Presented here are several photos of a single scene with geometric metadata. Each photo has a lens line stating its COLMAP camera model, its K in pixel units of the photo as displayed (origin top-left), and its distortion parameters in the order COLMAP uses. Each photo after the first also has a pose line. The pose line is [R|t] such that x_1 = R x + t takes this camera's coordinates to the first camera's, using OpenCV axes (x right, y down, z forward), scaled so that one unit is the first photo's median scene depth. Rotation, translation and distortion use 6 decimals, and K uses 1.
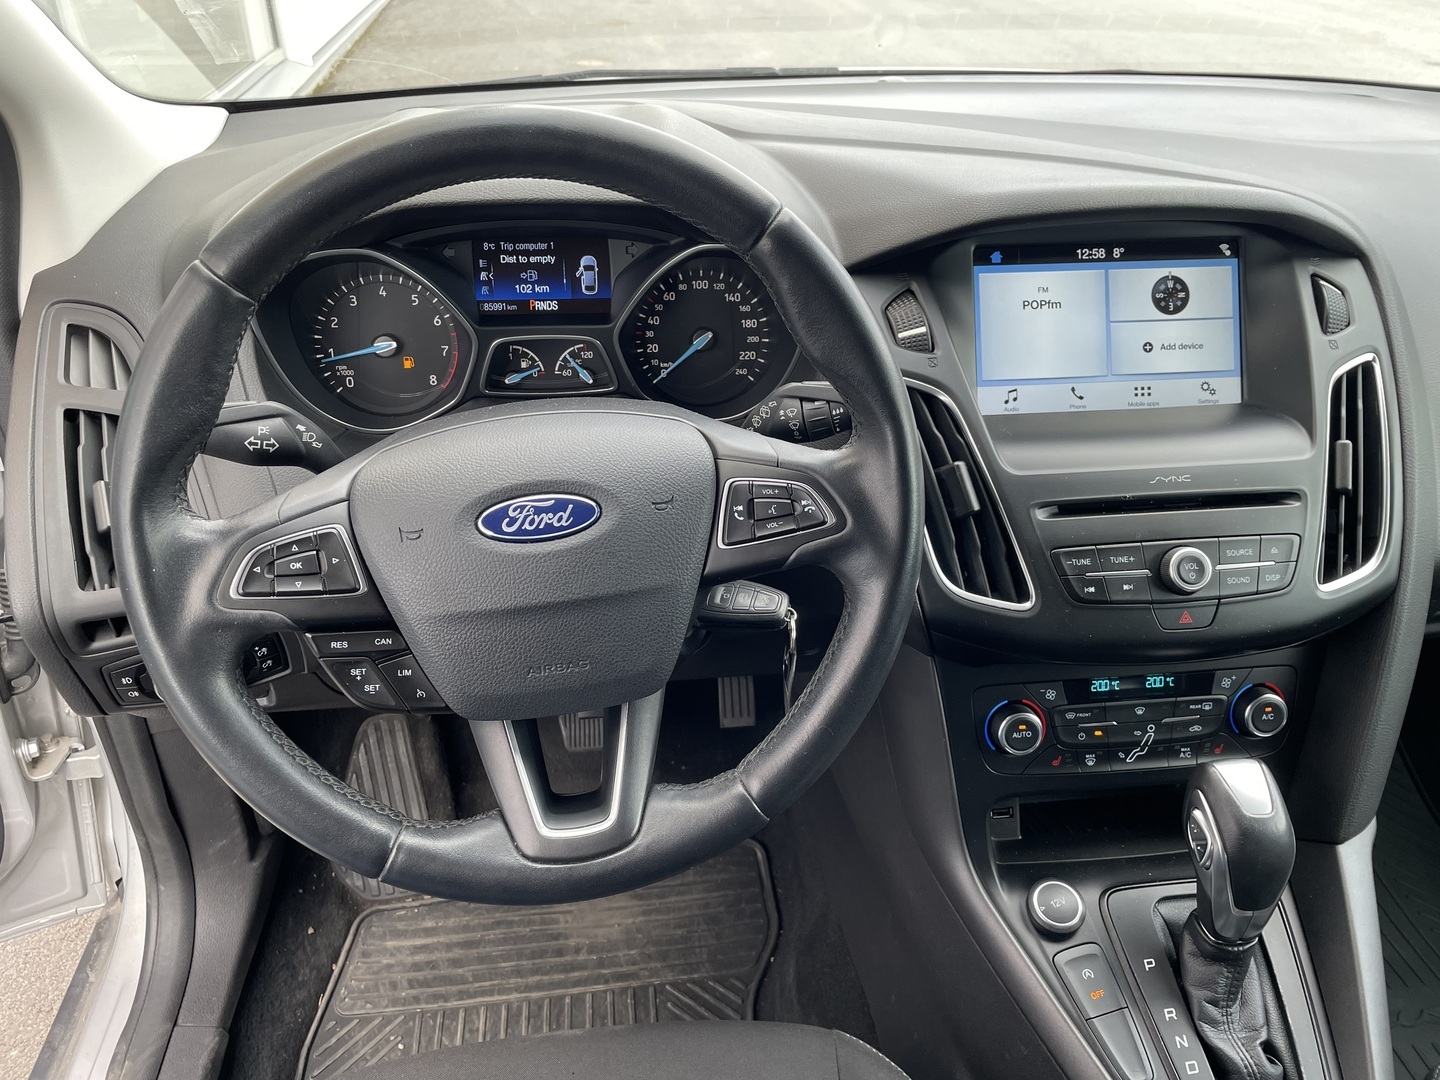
lens RADIAL K [[1103.0, 0, 720.0], [0, 1103.0, 540.0], [0, 0, 1]] dist [0.072870, -0.105031]
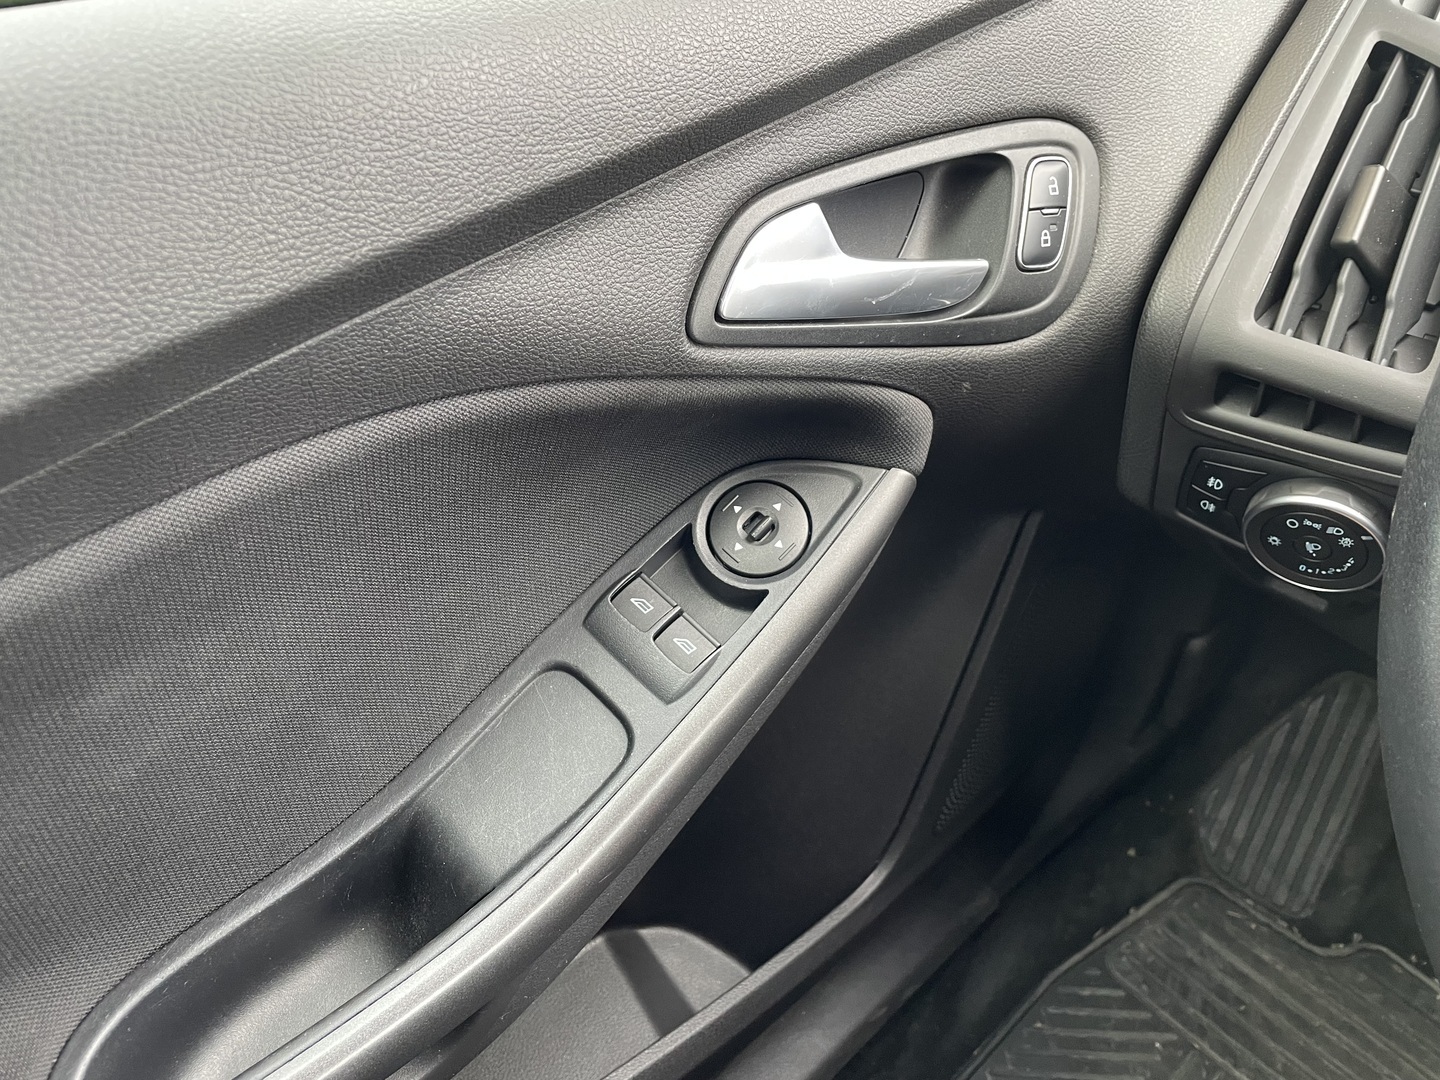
lens RADIAL K [[1109.2, 0, 720.0], [0, 1109.2, 540.0], [0, 0, 1]] dist [0.038389, -0.095565]
pose [[0.590042, 0.530055, -0.609010, -0.269648], [-0.437579, 0.843864, 0.310512, 0.072907], [0.678510, 0.083274, 0.729856, 0.323634]]
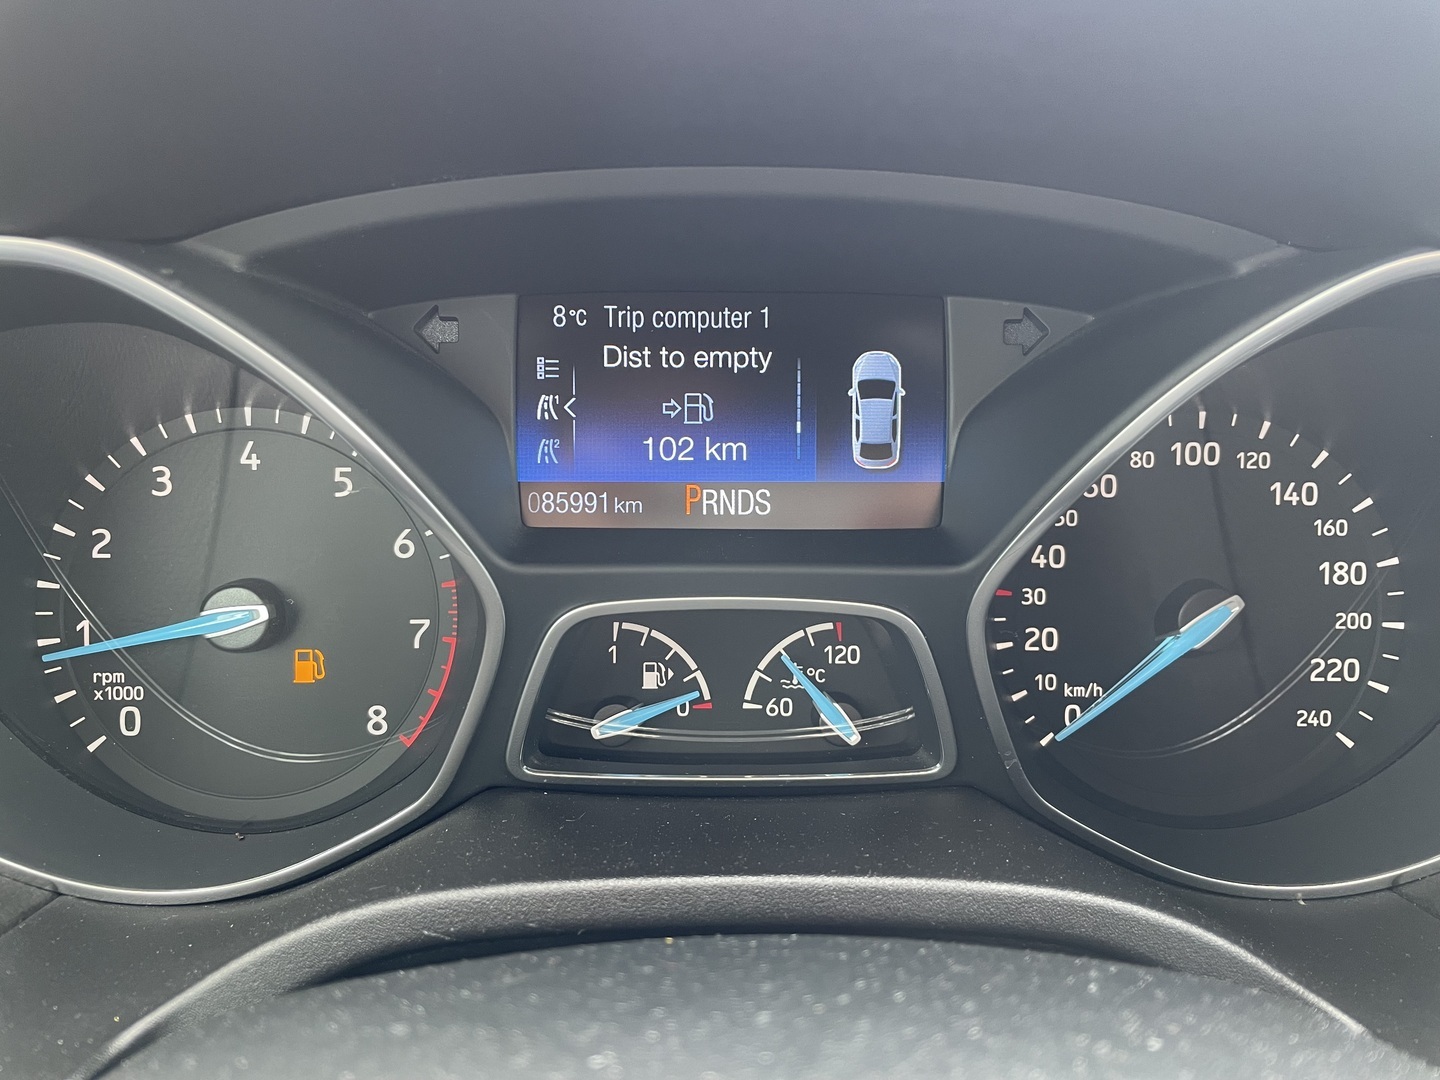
lens RADIAL K [[1103.0, 0, 720.0], [0, 1103.0, 540.0], [0, 0, 1]] dist [0.072870, -0.105031]
pose [[0.995614, 0.021844, -0.090972, -0.136094], [-0.041201, 0.975366, -0.216709, -0.136734], [0.083997, 0.219507, 0.971988, 0.716203]]
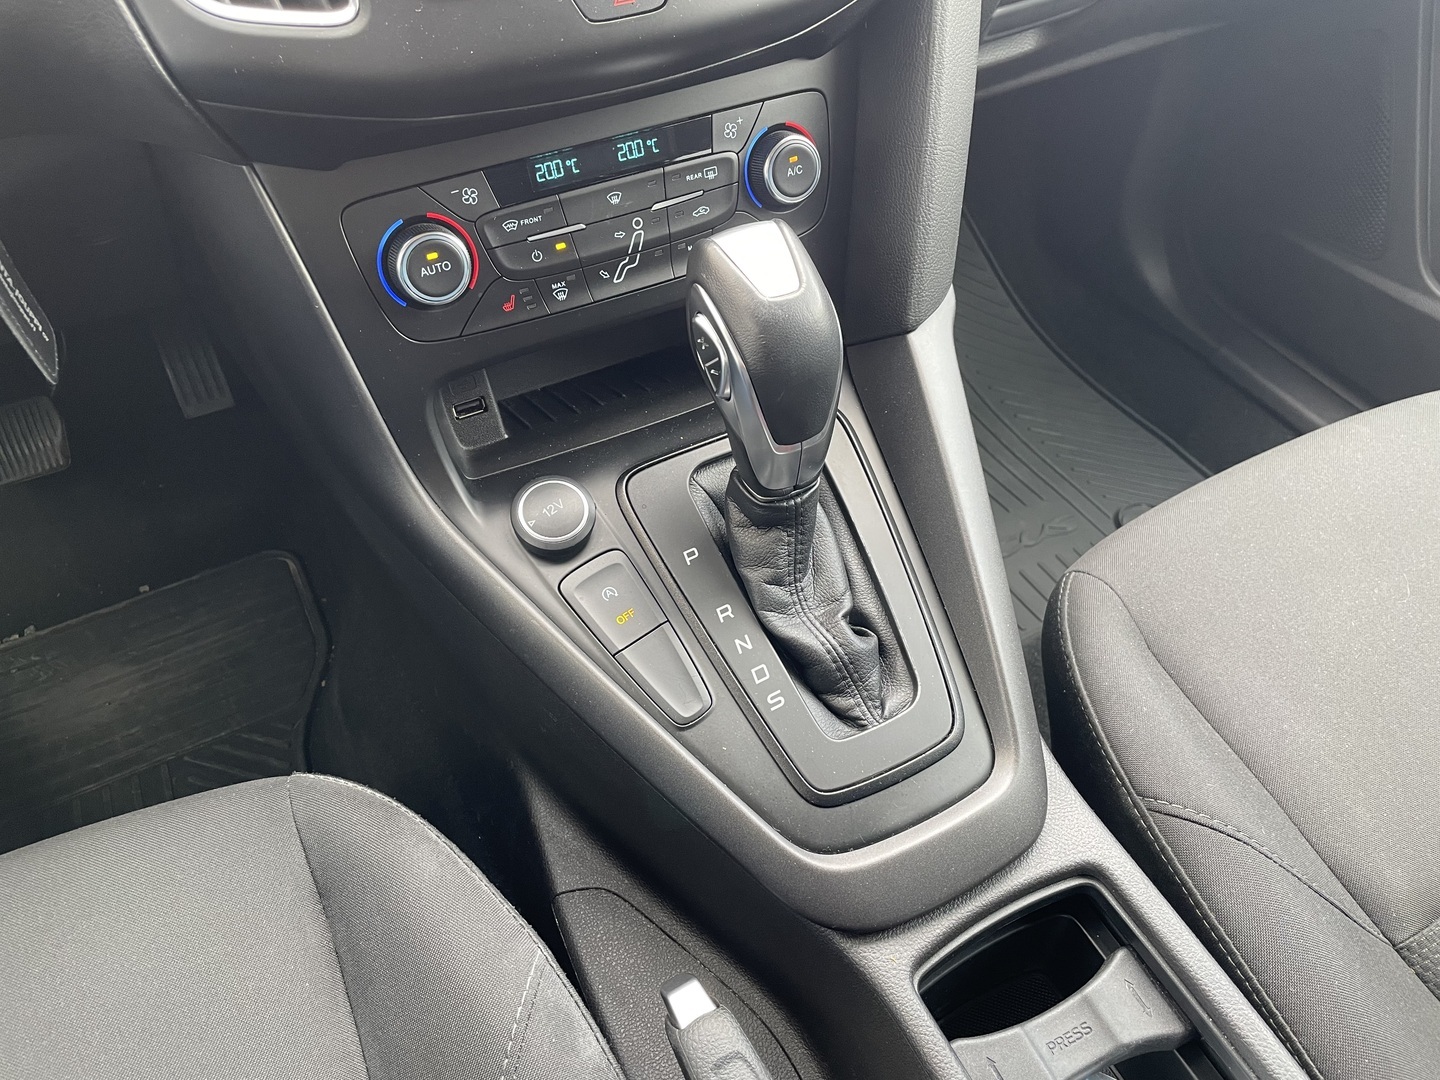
lens RADIAL K [[1103.0, 0, 720.0], [0, 1103.0, 540.0], [0, 0, 1]] dist [0.072870, -0.105031]
pose [[0.931981, -0.266315, 0.245942, 0.210098], [0.188178, 0.935296, 0.299683, 0.148836], [-0.309838, -0.233018, 0.921793, 0.318928]]
